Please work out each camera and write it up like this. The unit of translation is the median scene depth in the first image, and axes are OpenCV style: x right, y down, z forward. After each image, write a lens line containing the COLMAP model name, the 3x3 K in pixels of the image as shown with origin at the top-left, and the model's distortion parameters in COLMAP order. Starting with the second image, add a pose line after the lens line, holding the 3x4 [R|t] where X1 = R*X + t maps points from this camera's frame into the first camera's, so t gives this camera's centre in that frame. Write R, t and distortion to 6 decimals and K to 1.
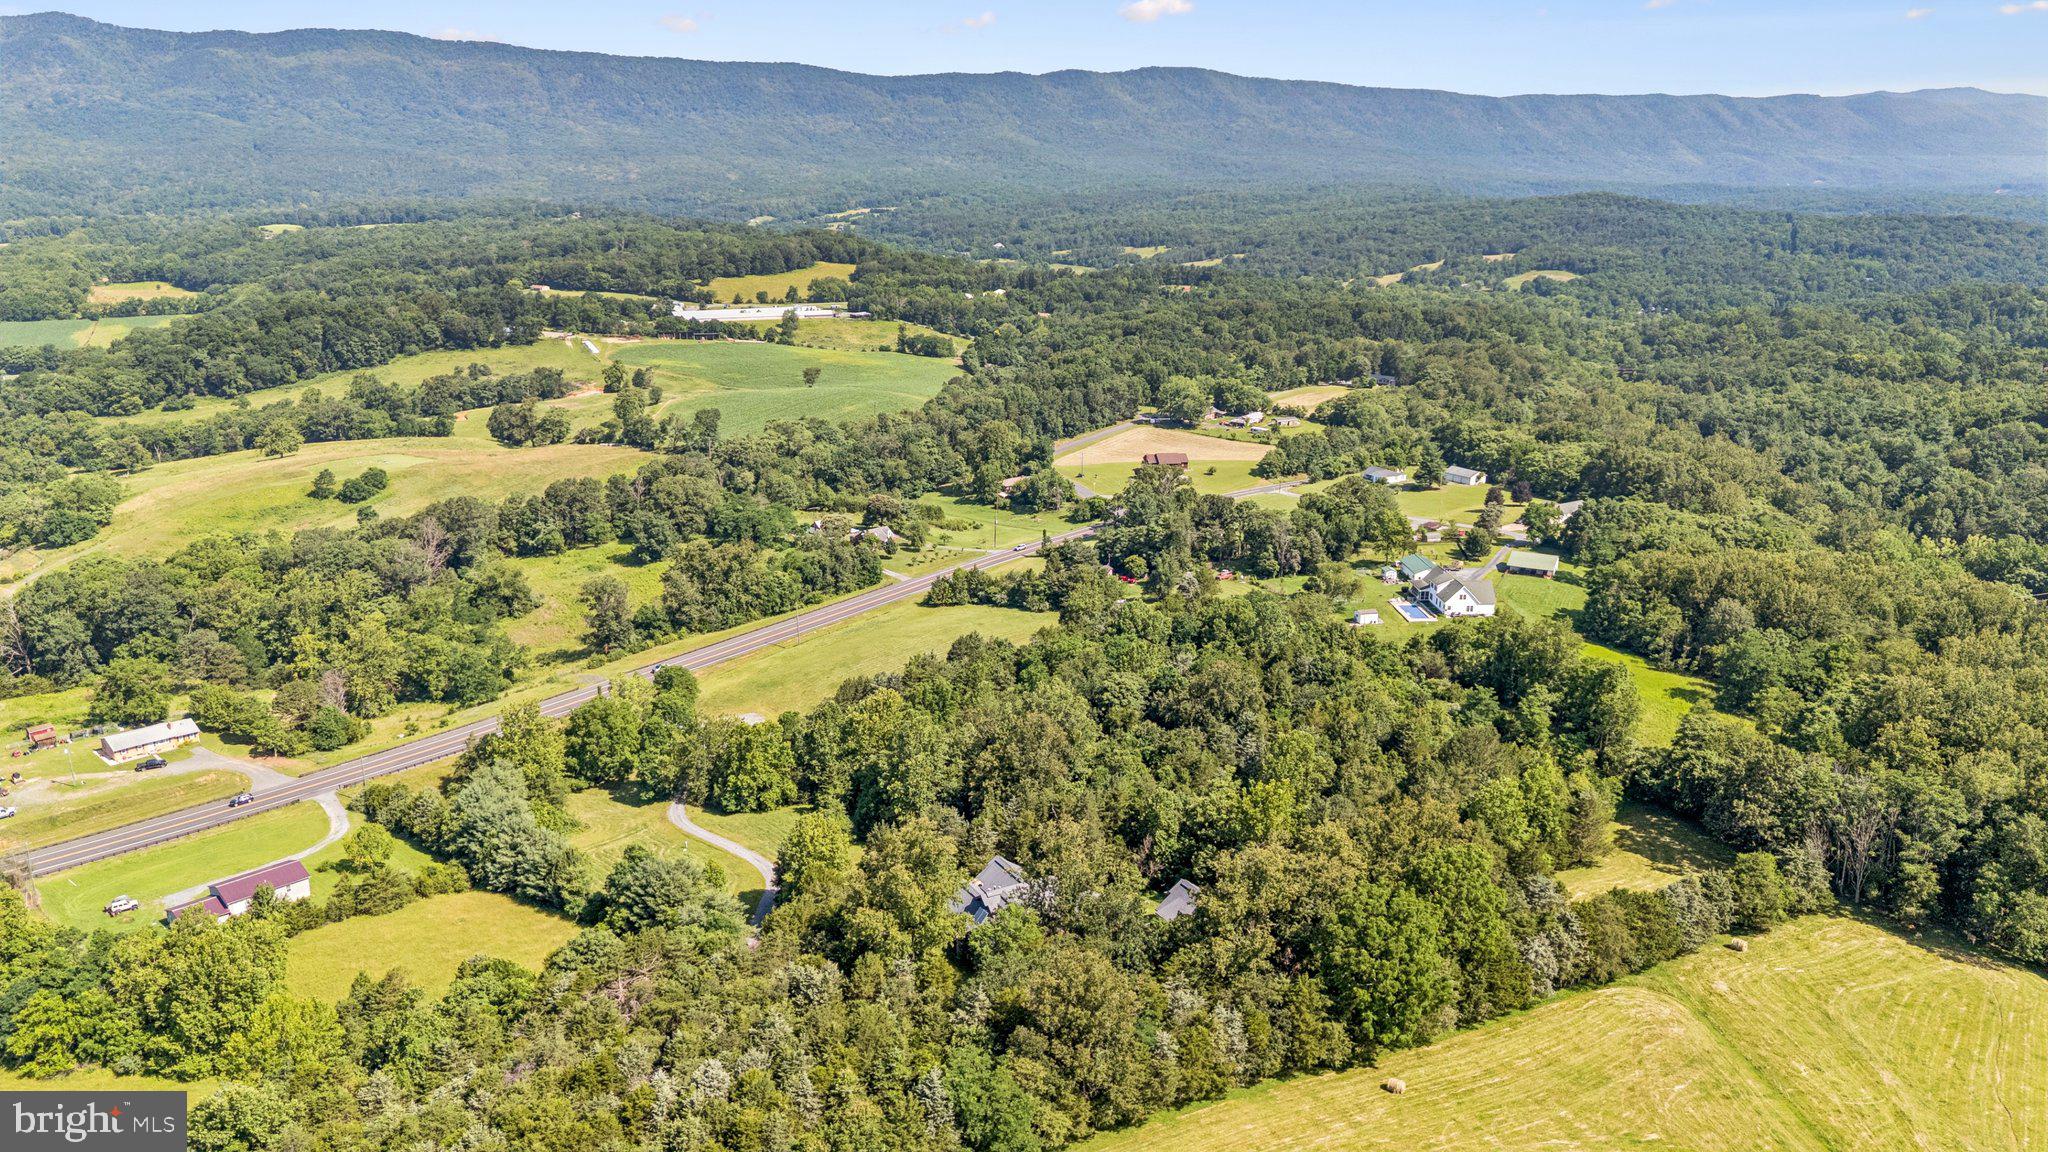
lens RADIAL K [[1511.5, 0, 1021.5], [0, 1511.5, 576.0], [0, 0, 1]] dist [0.069072, -0.069624]
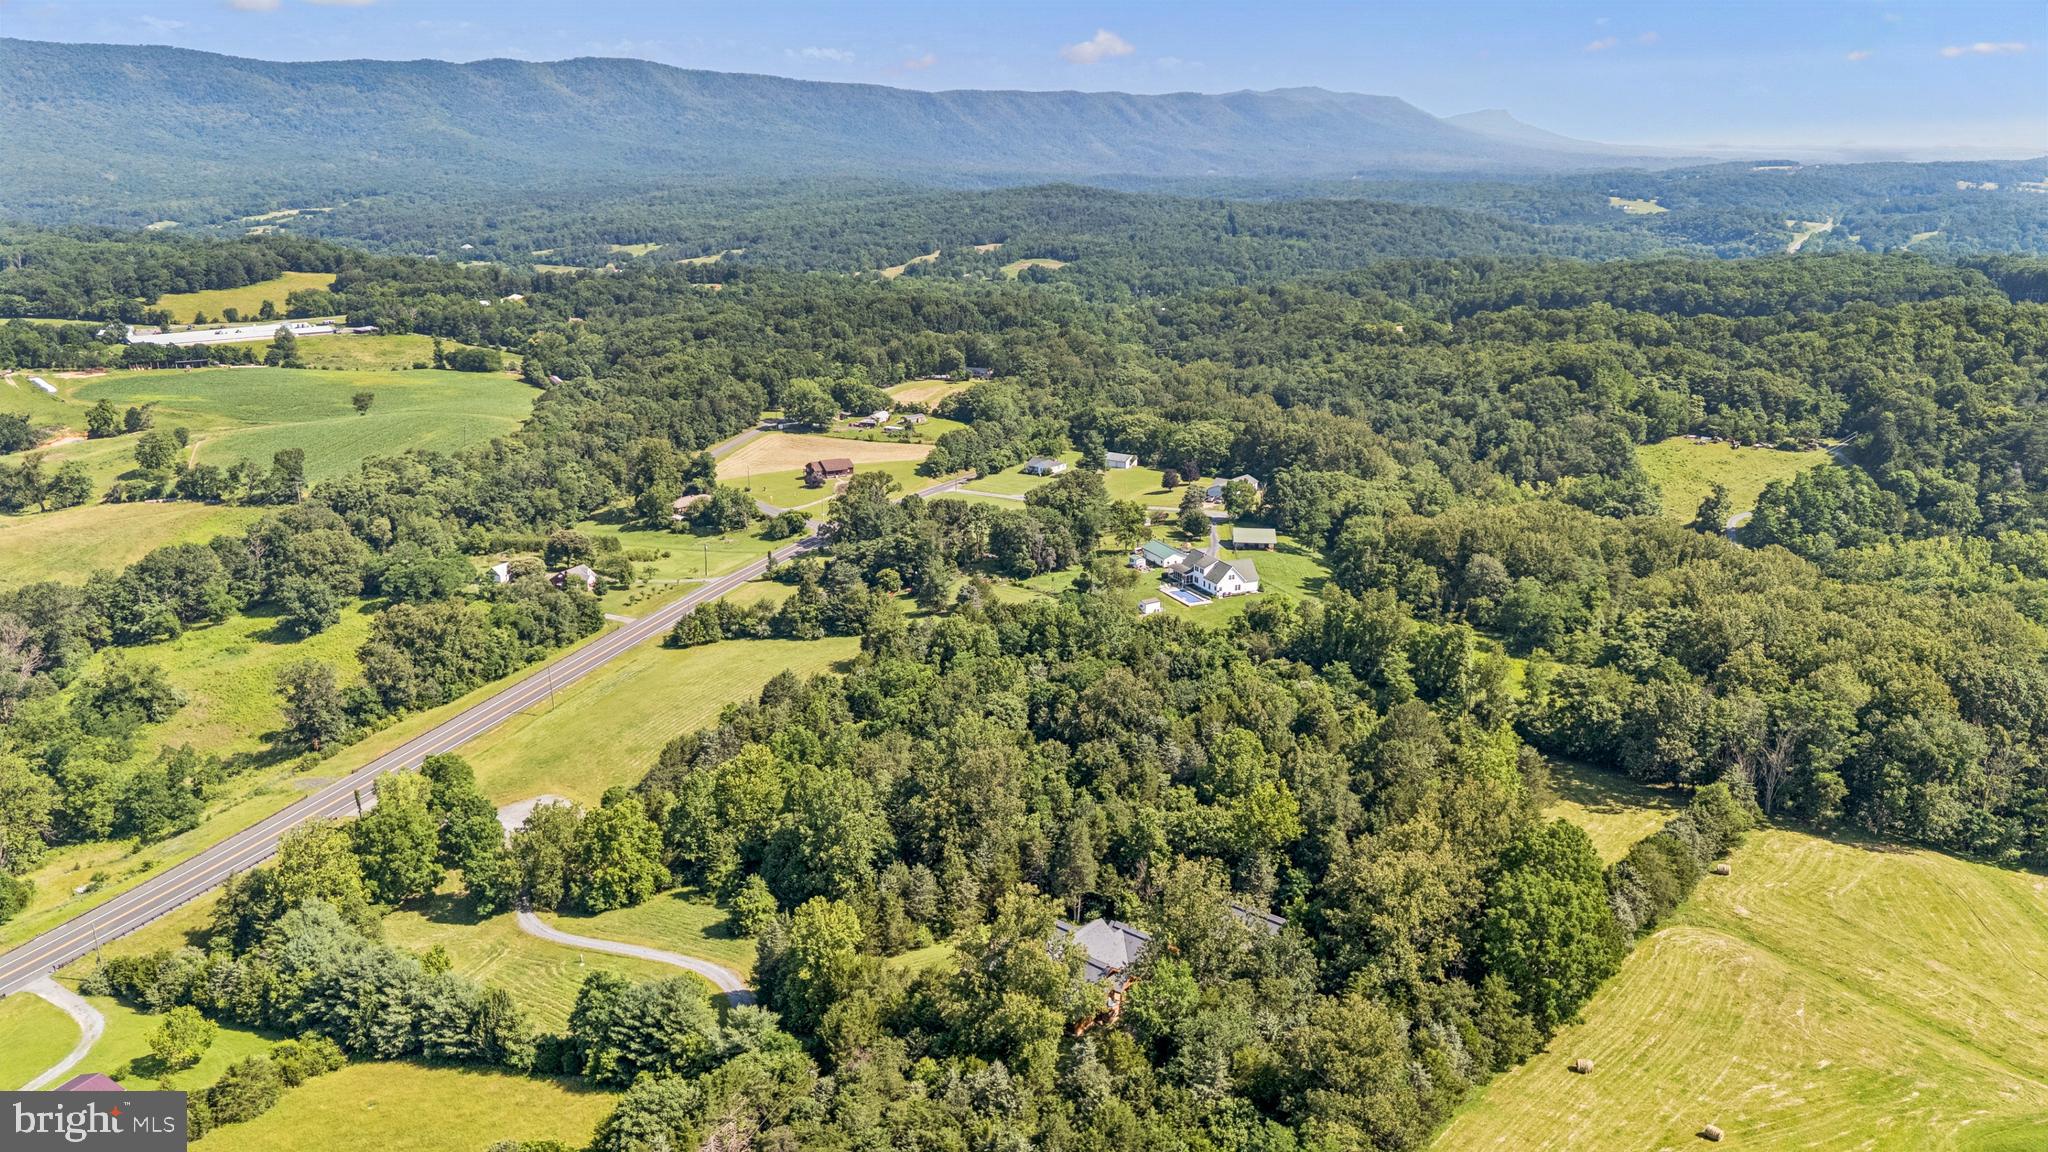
lens RADIAL K [[1511.5, 0, 1021.5], [0, 1511.5, 576.0], [0, 0, 1]] dist [0.069072, -0.069624]
pose [[0.936375, -0.104548, 0.335070, -0.125653], [0.103185, 0.994421, 0.021921, -0.016088], [-0.335492, 0.014048, 0.941938, 0.047512]]
